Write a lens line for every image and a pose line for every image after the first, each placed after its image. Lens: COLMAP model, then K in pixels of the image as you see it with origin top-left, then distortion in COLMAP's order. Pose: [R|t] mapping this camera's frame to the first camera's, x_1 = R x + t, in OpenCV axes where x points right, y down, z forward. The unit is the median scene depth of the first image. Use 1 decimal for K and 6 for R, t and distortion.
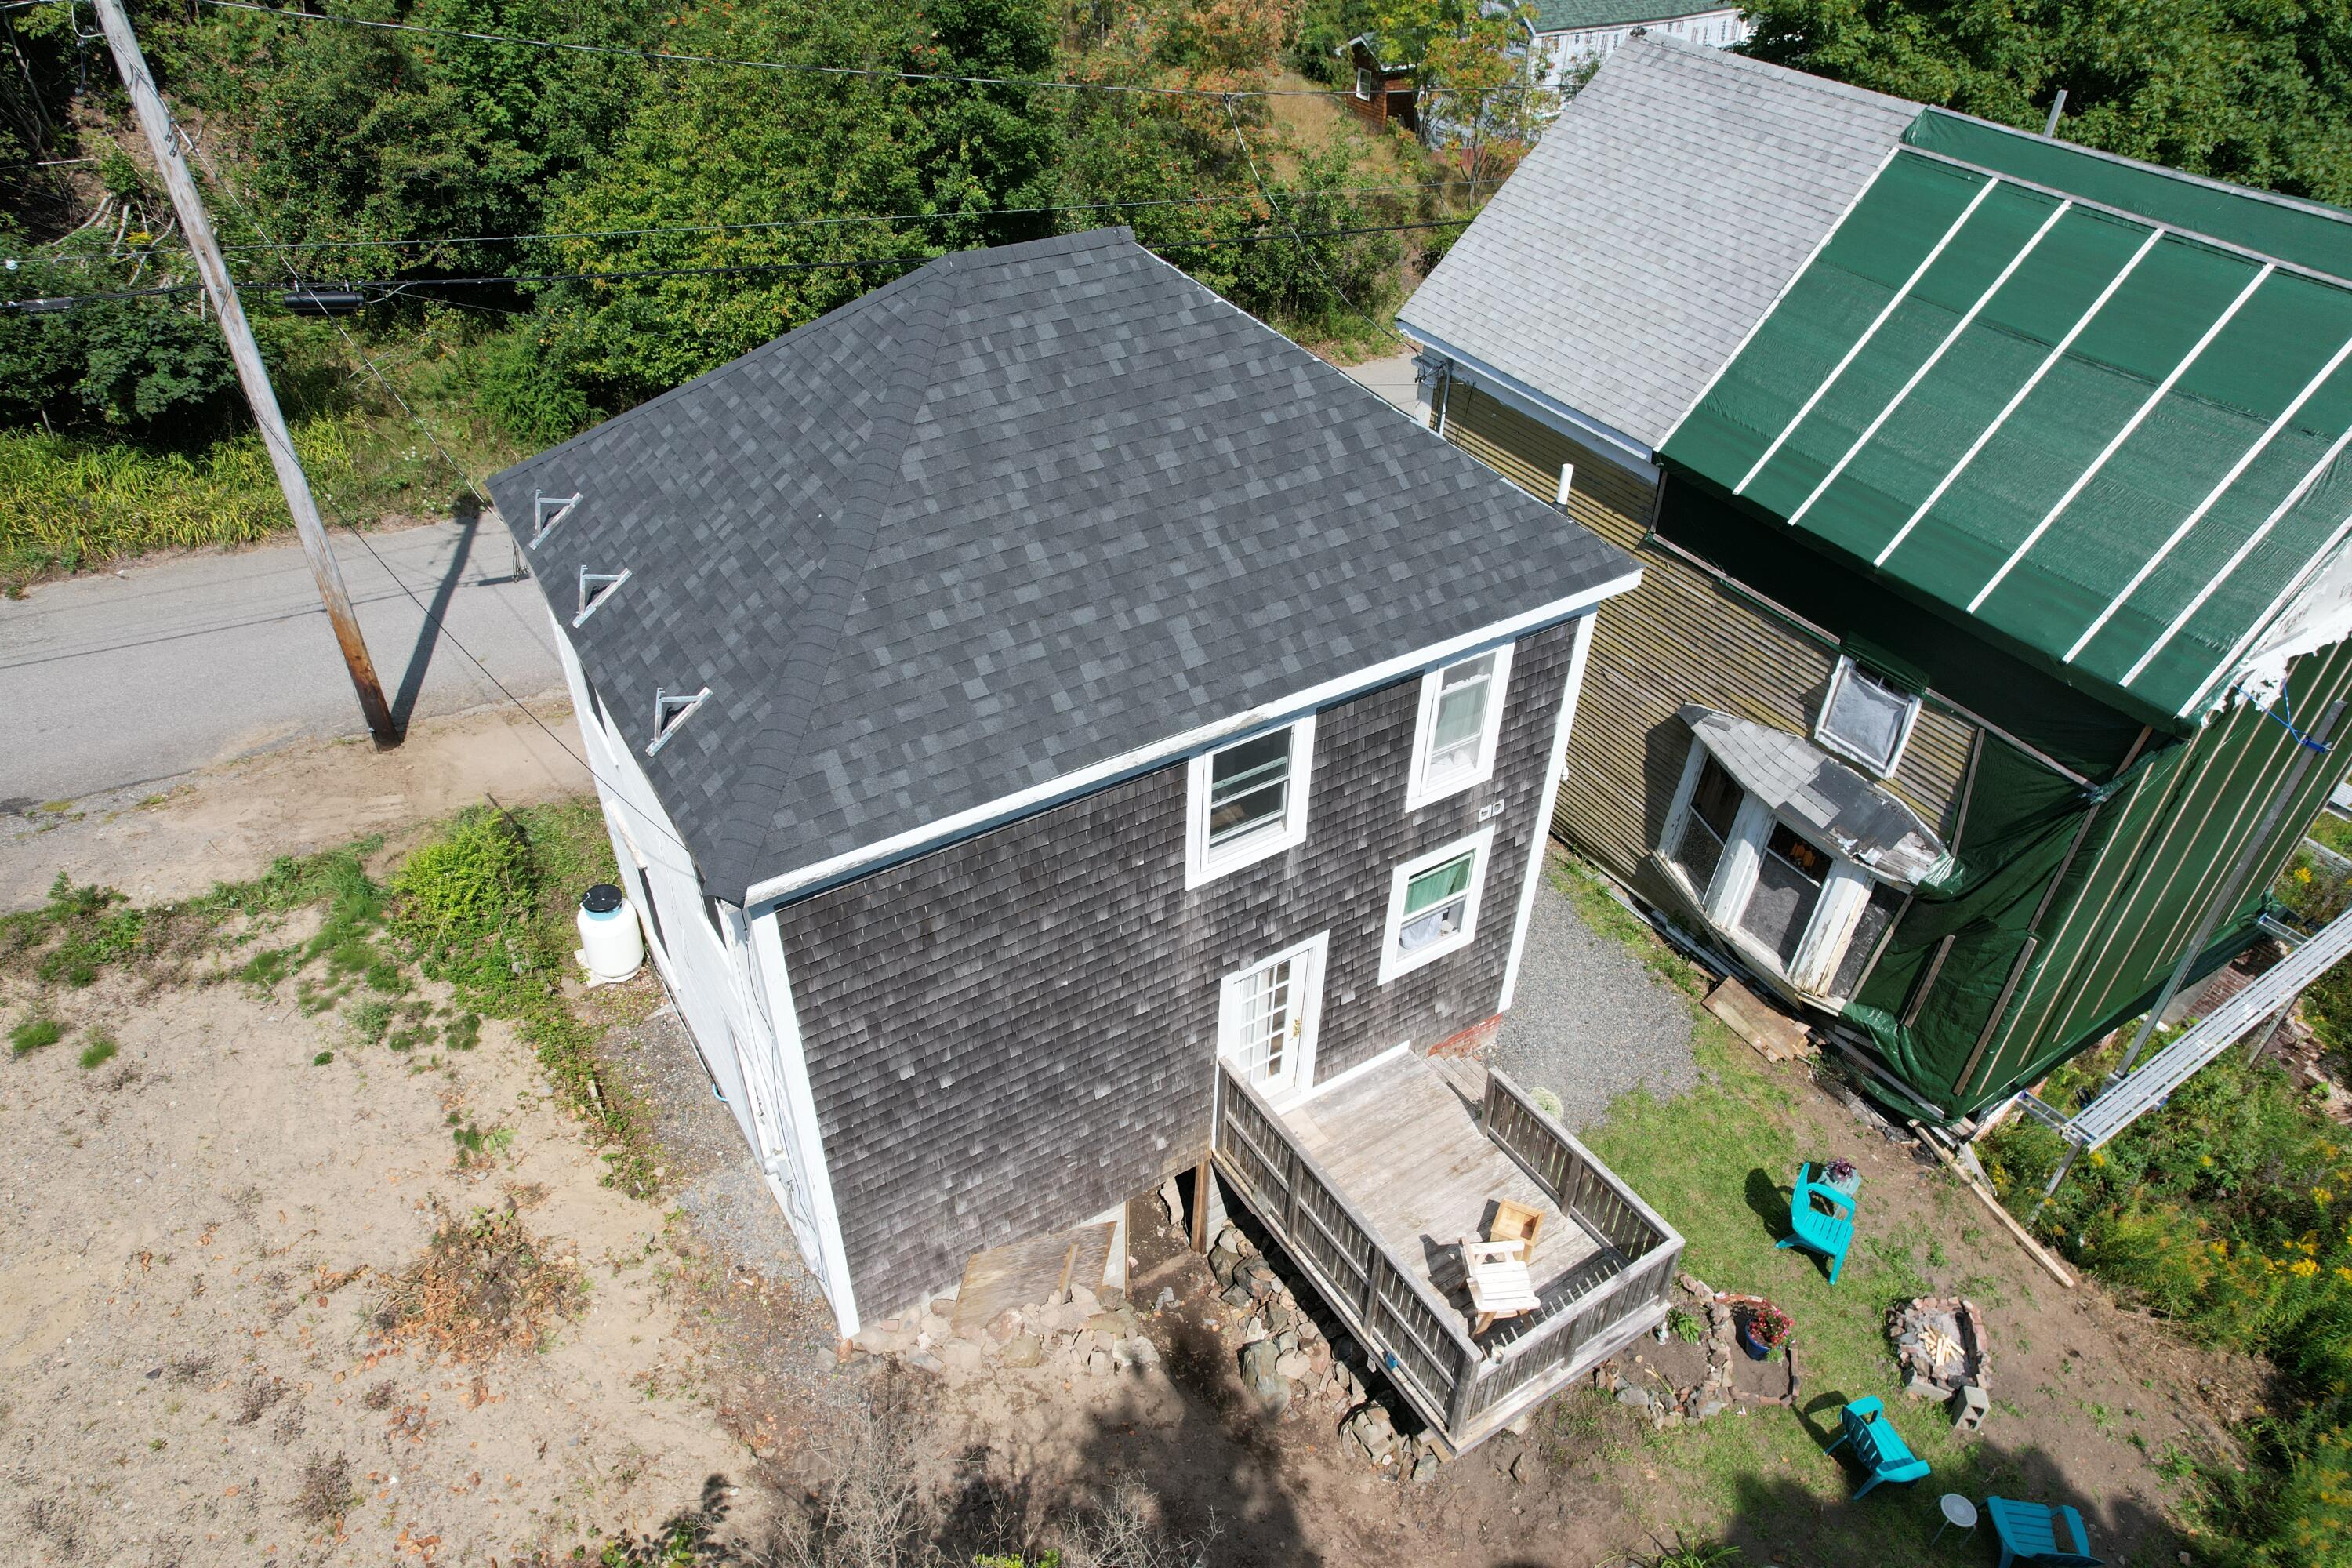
lens RADIAL K [[1505.3, 0, 1179.8], [0, 1505.3, 806.3], [0, 0, 1]] dist [-0.082300, 0.072950]
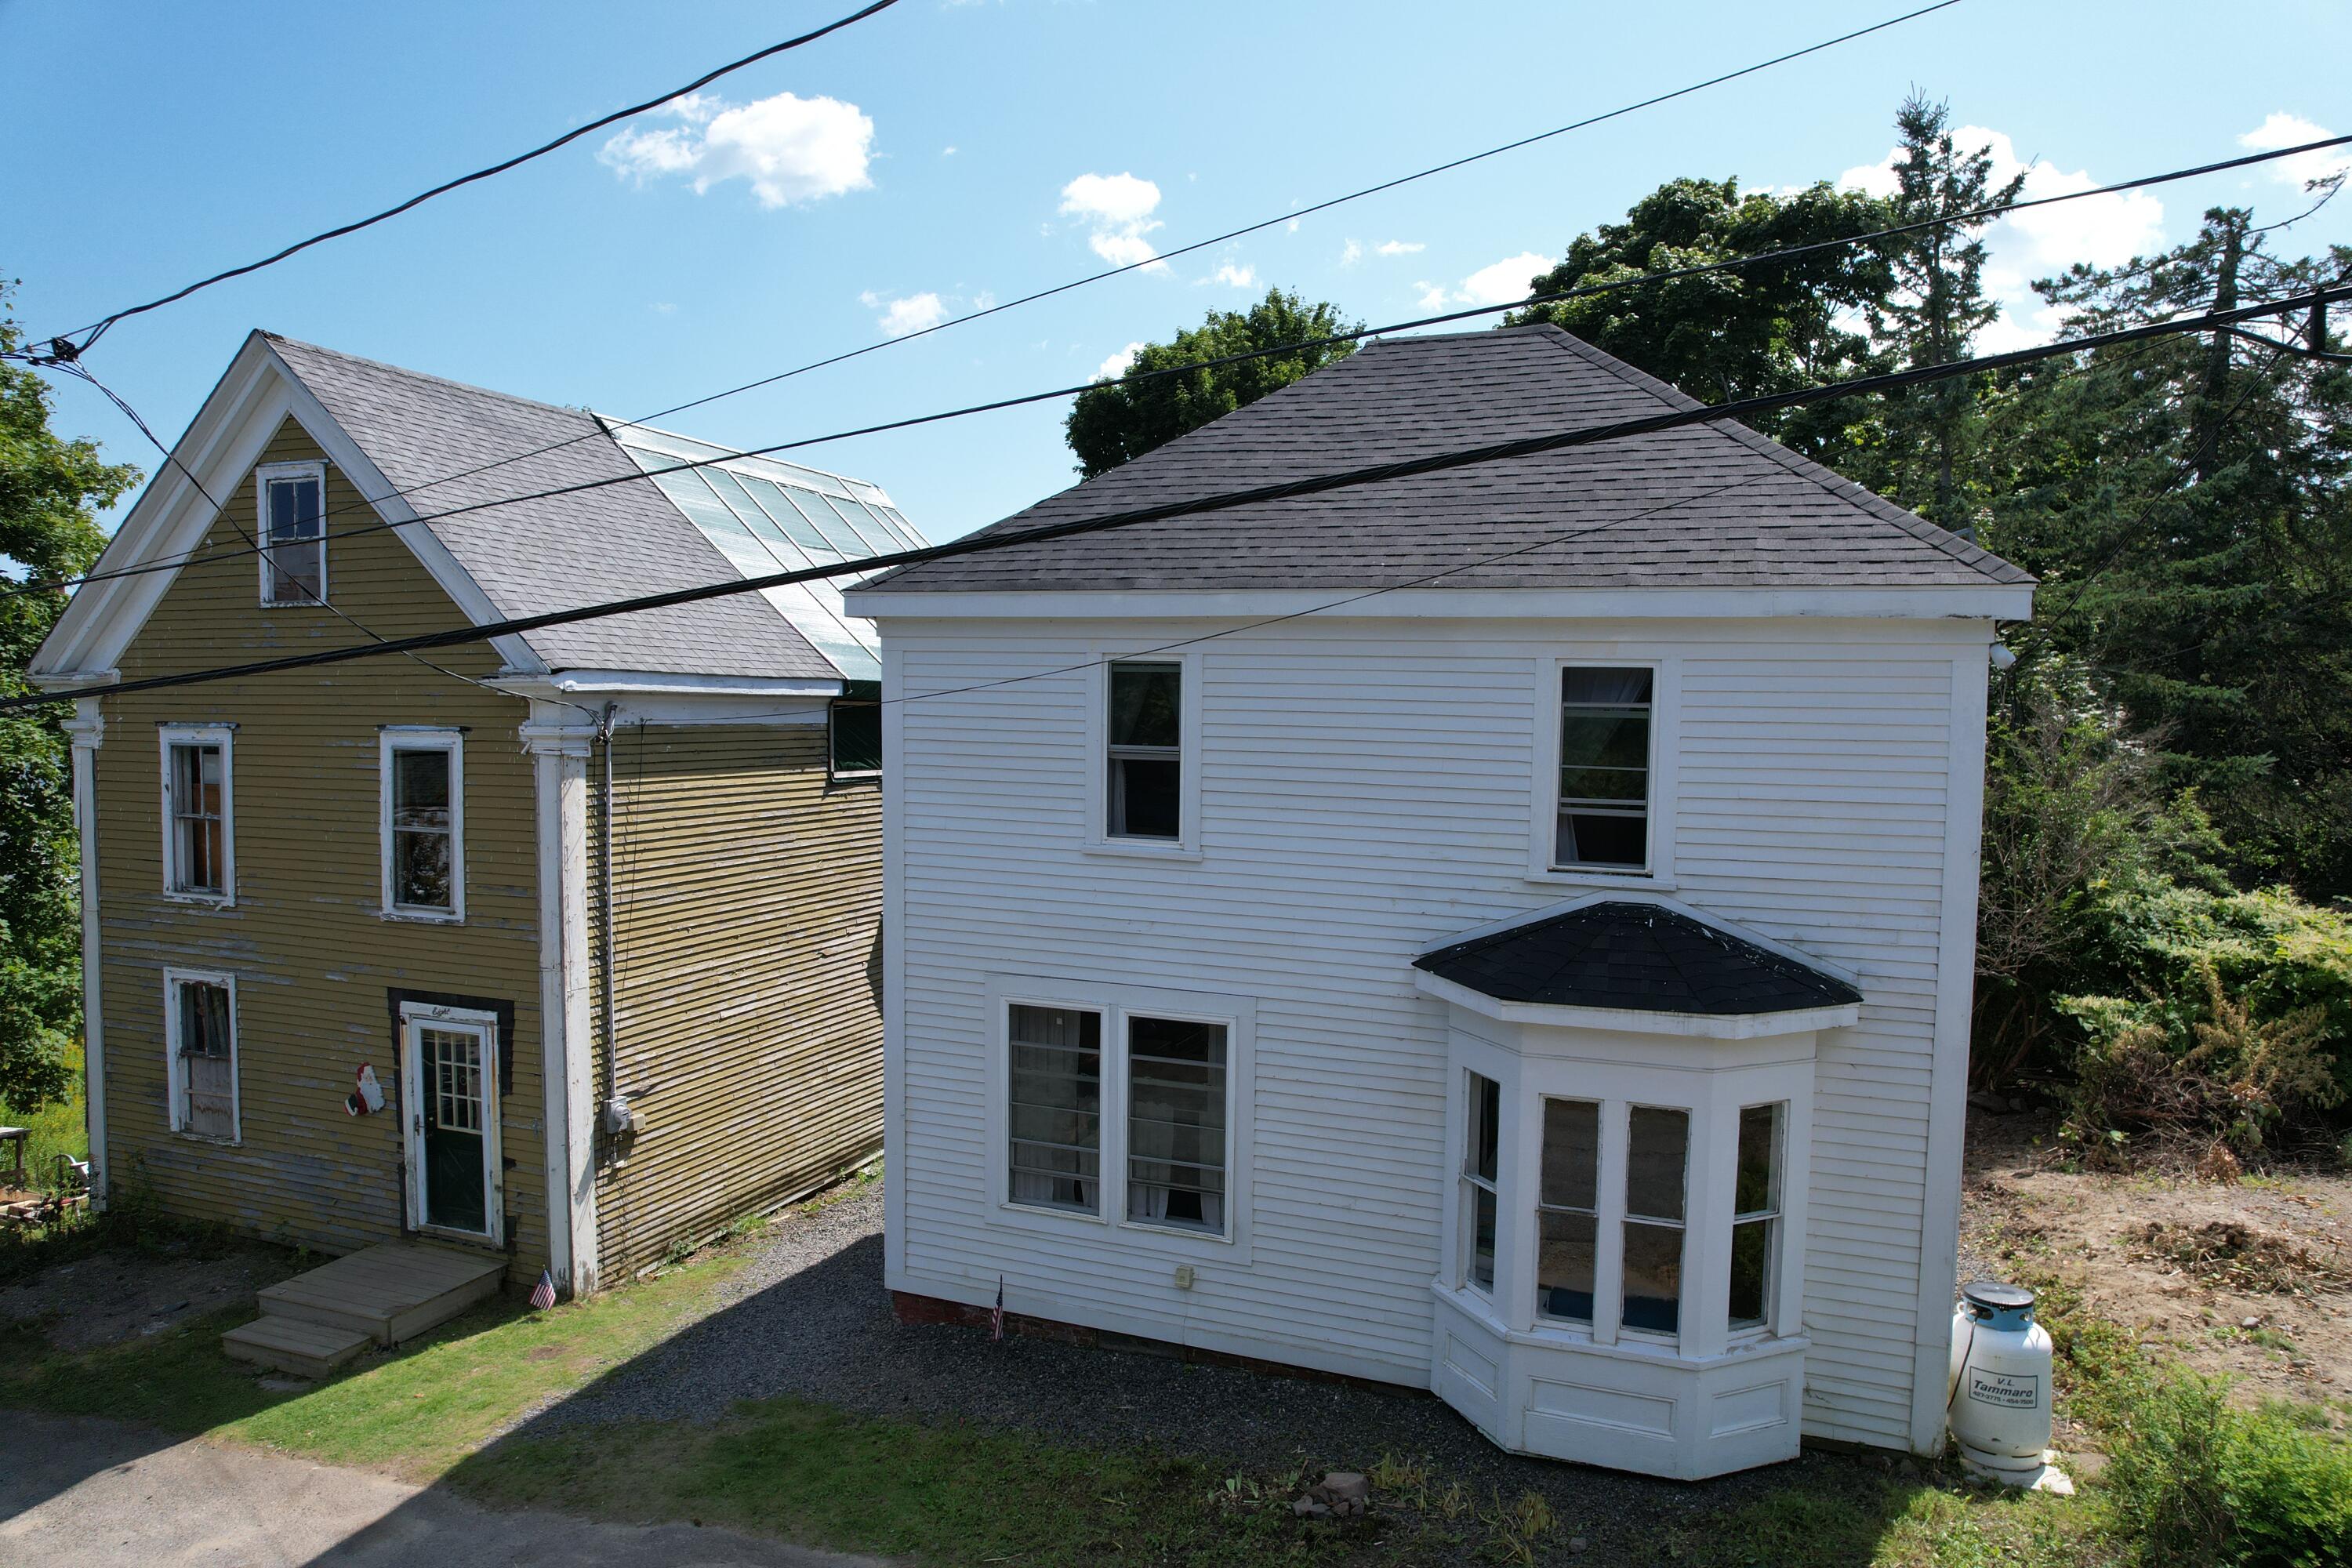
lens RADIAL K [[1505.3, 0, 1179.8], [0, 1505.3, 806.3], [0, 0, 1]] dist [-0.082300, 0.072950]
pose [[-0.584039, -0.089889, 0.806733, -0.820513], [0.483903, 0.759386, 0.434938, -0.640637], [-0.651718, 0.644402, -0.400013, 1.662068]]
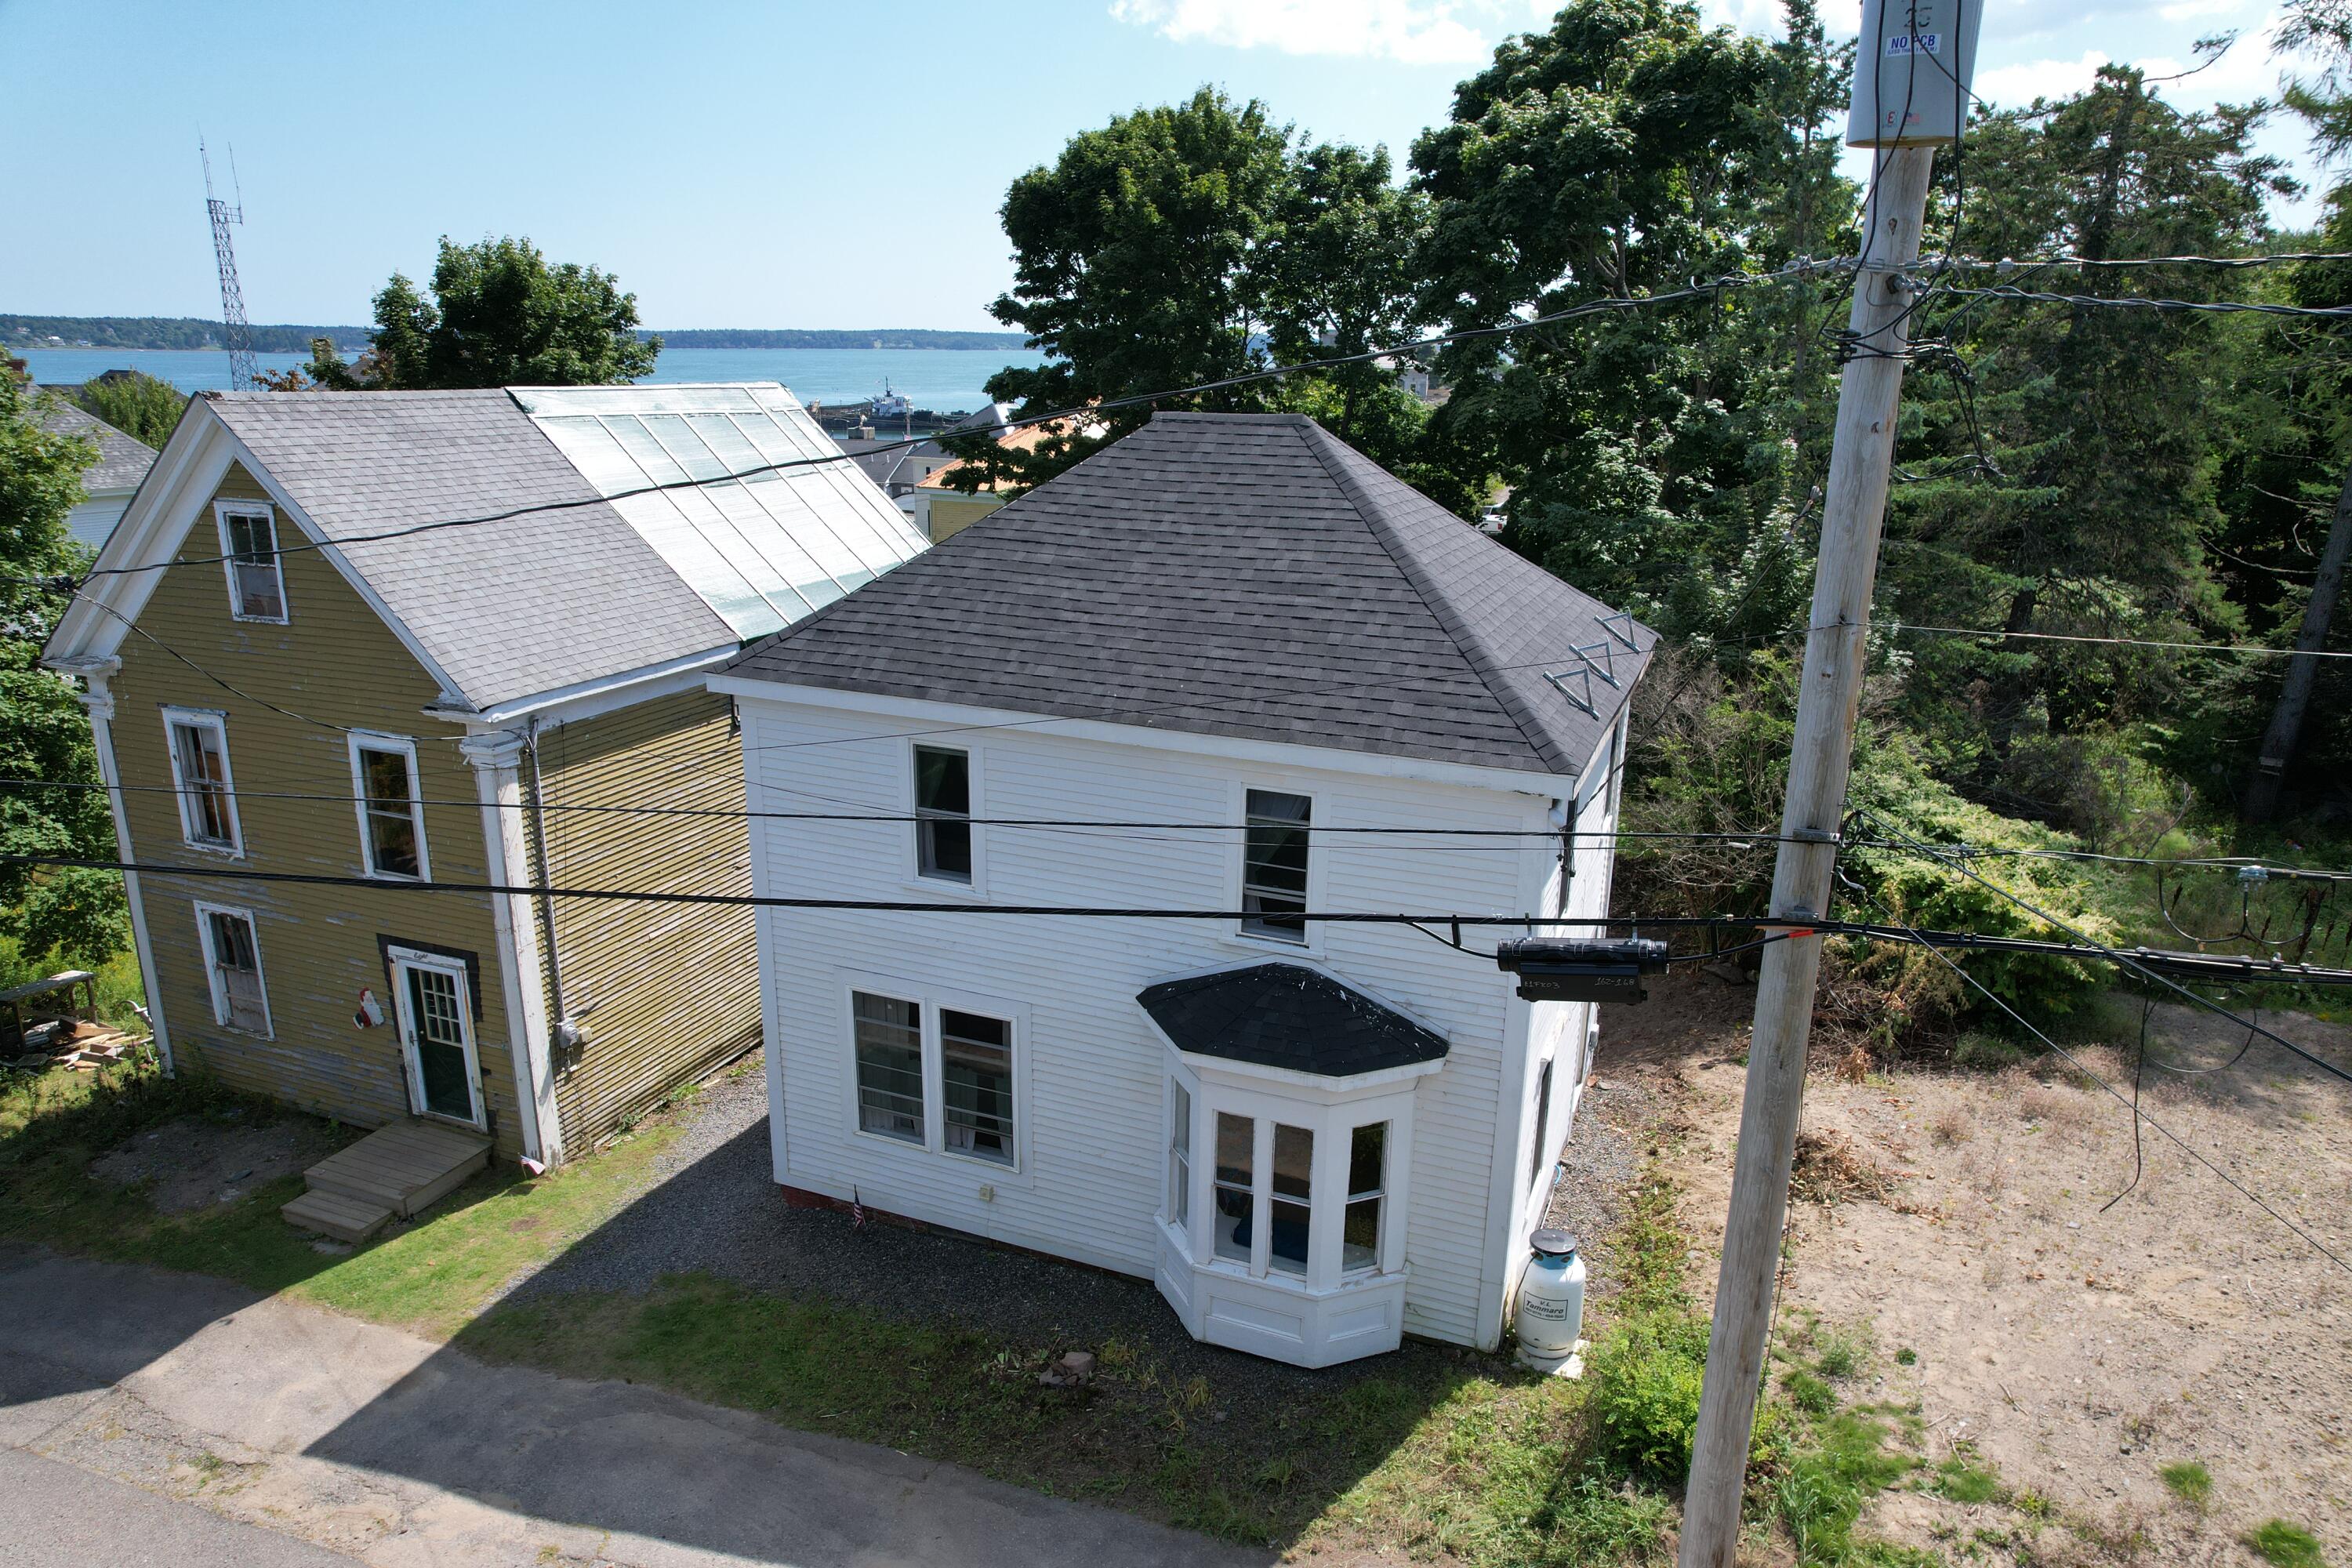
lens RADIAL K [[1505.3, 0, 1179.8], [0, 1505.3, 806.3], [0, 0, 1]] dist [-0.082300, 0.072950]
pose [[-0.582239, -0.267789, 0.767650, -1.053562], [0.481410, 0.647321, 0.590948, -0.870472], [-0.655166, 0.713628, -0.247979, 1.462908]]
